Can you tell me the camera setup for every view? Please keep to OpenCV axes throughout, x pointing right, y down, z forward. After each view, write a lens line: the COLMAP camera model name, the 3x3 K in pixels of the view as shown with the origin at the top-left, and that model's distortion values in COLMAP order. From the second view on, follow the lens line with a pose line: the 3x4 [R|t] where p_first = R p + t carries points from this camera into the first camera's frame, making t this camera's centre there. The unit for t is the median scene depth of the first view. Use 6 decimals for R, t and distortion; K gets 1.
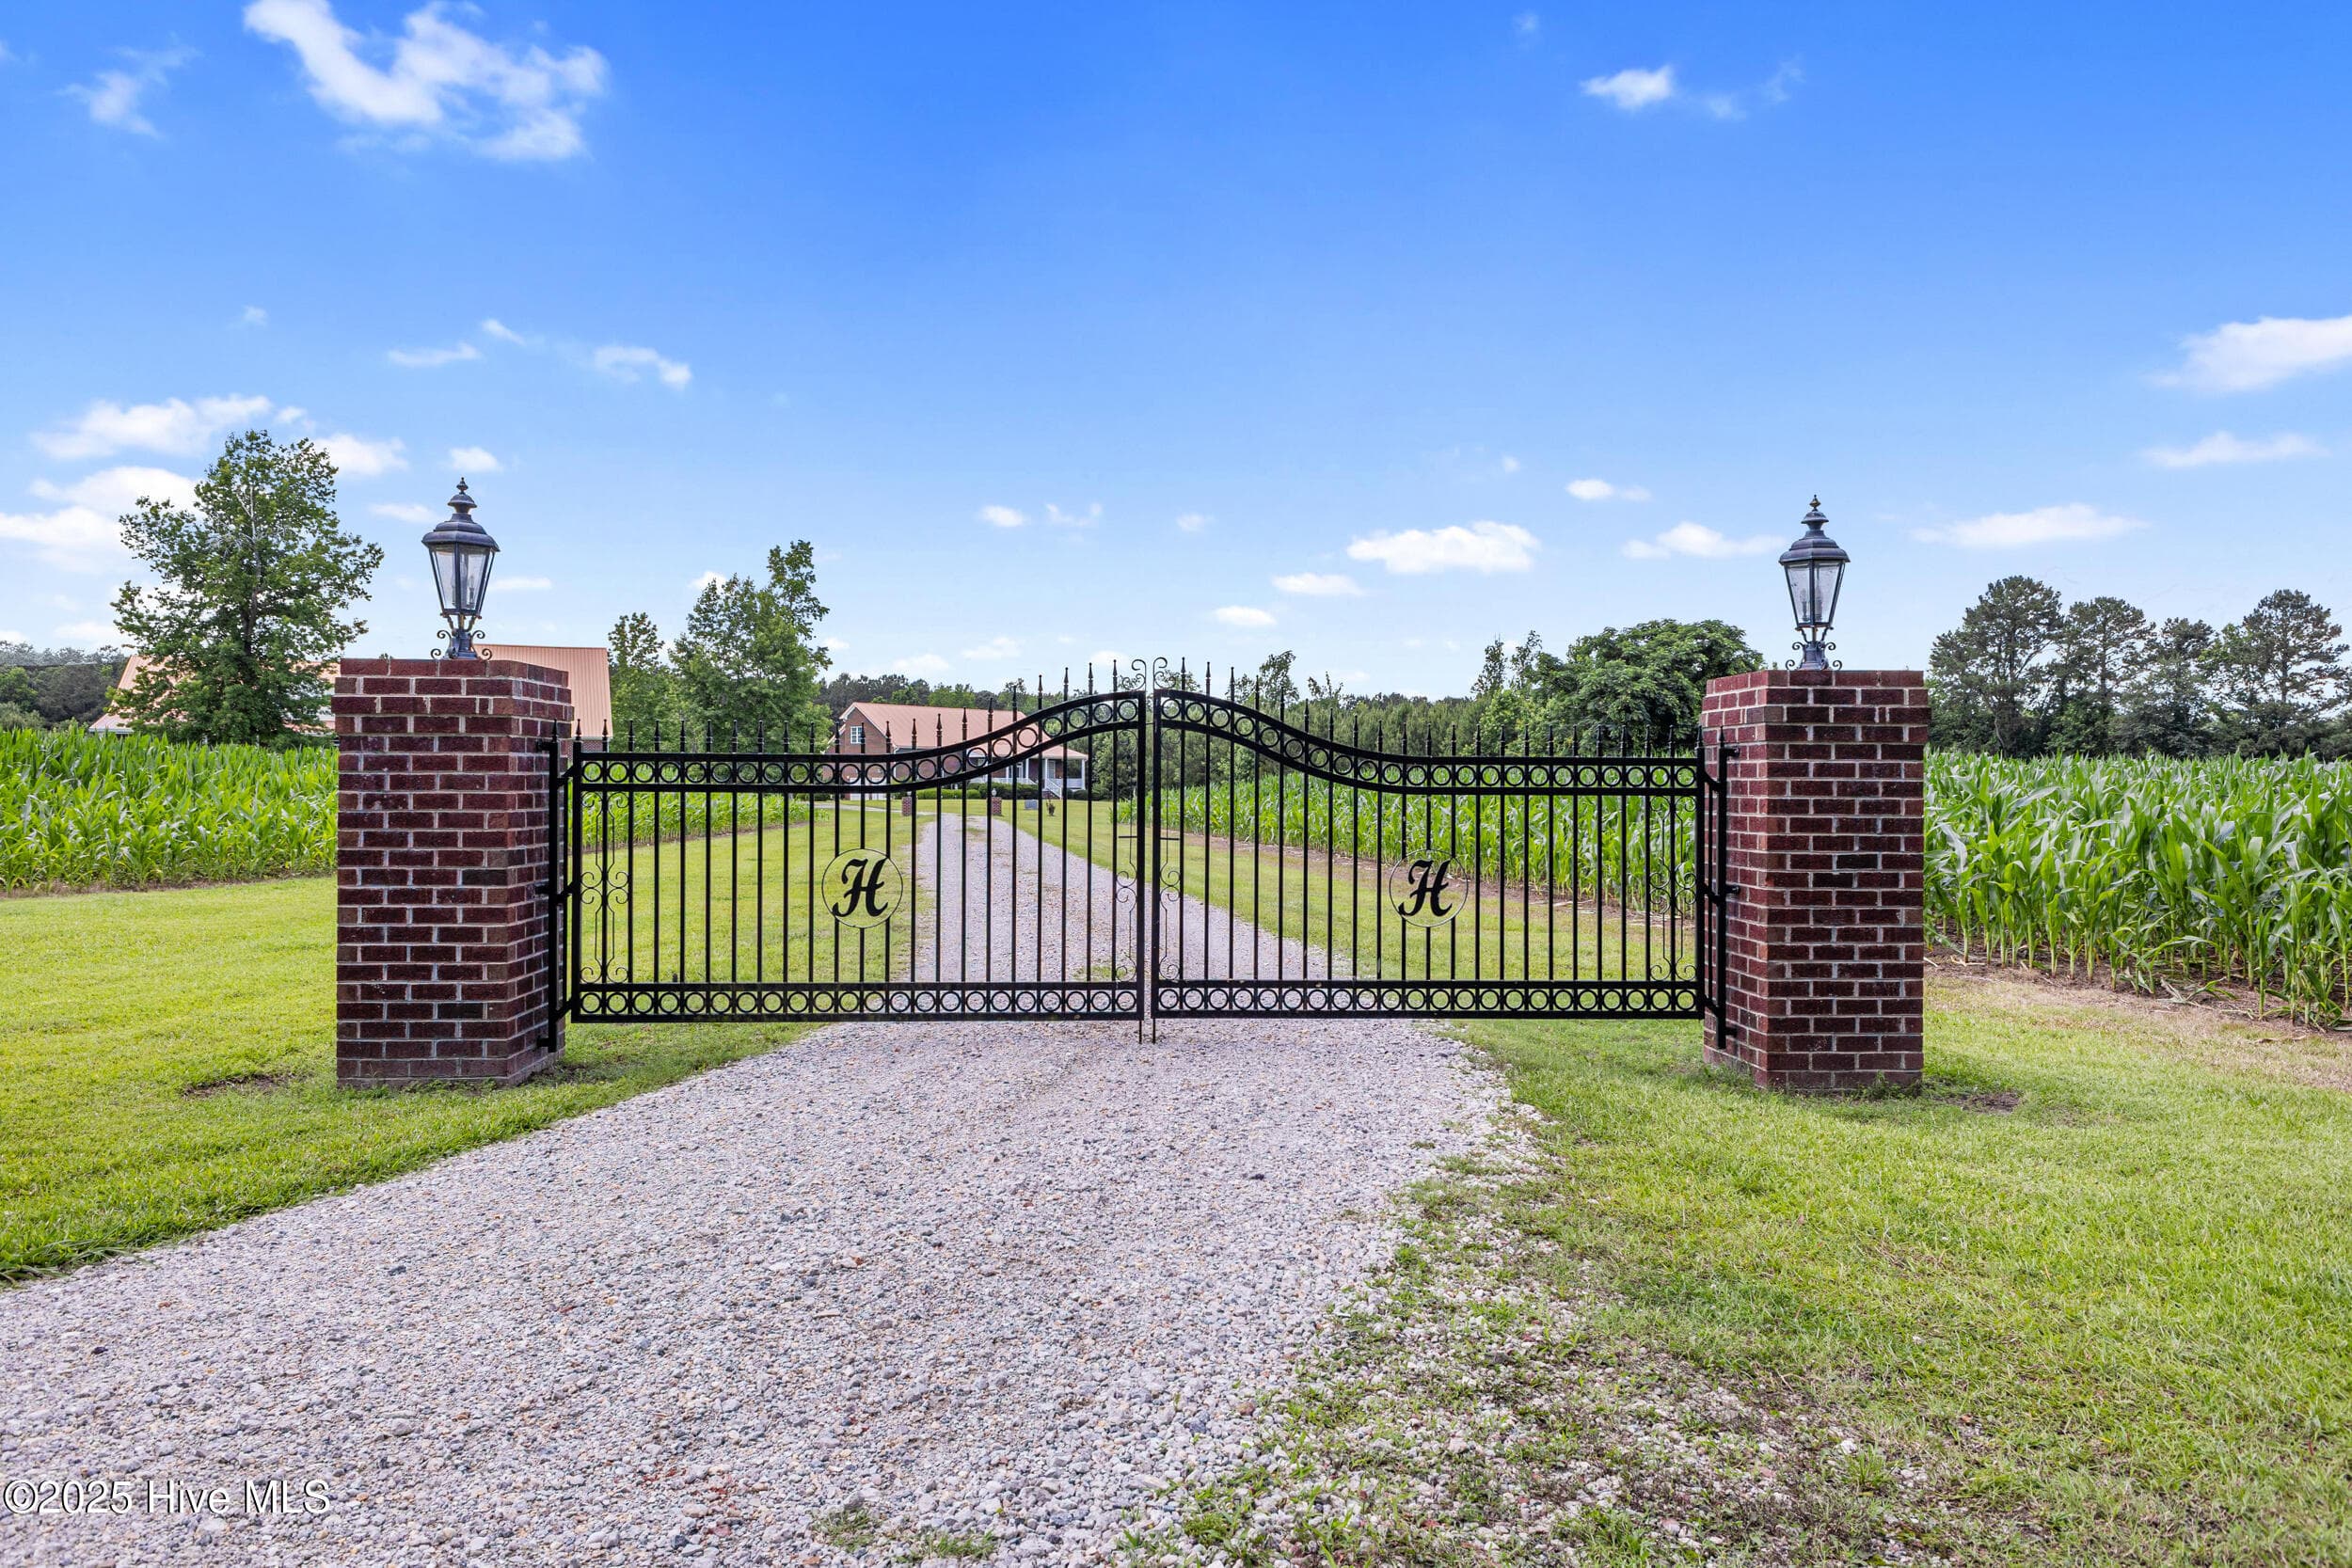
lens RADIAL K [[2020.7, 0, 1176.0], [0, 2020.7, 784.0], [0, 0, 1]] dist [0.018319, -0.012111]
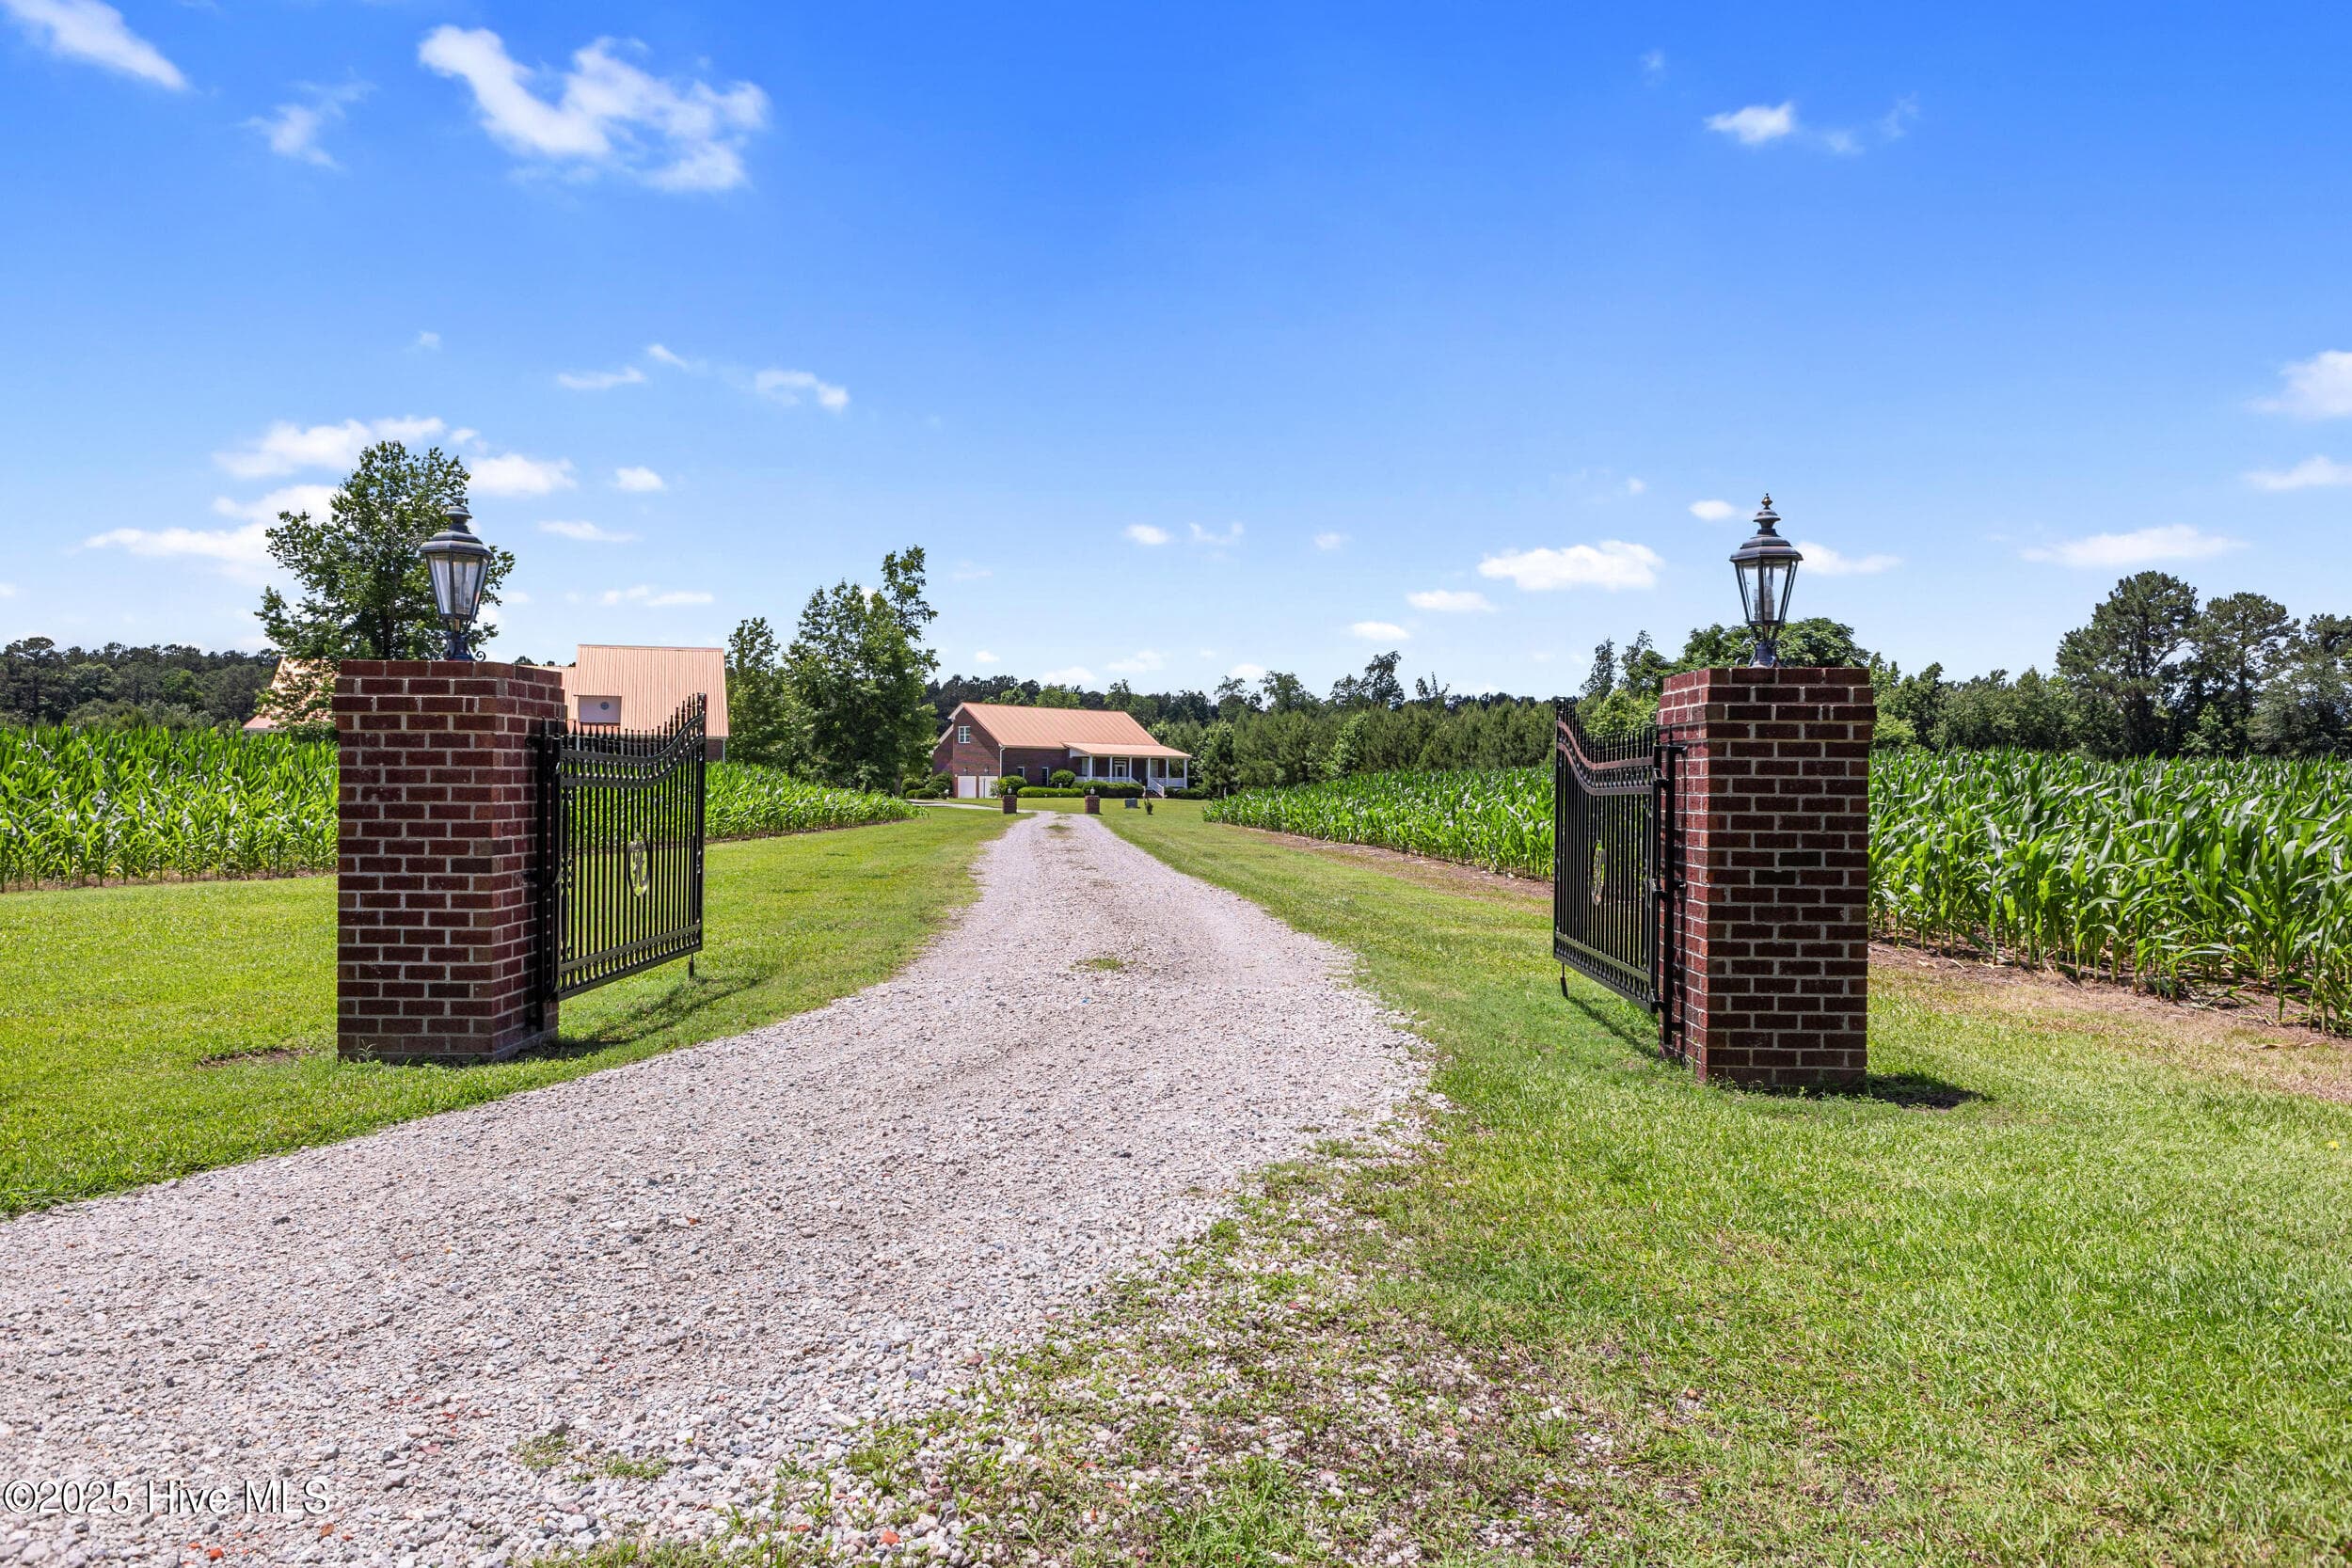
lens RADIAL K [[2020.7, 0, 1176.0], [0, 2020.7, 784.0], [0, 0, 1]] dist [0.018319, -0.012111]
pose [[0.995874, 0.002821, -0.090707, 0.124618], [-0.002882, 0.999996, -0.000545, 0.002687], [0.090705, 0.000804, 0.995878, -0.028328]]
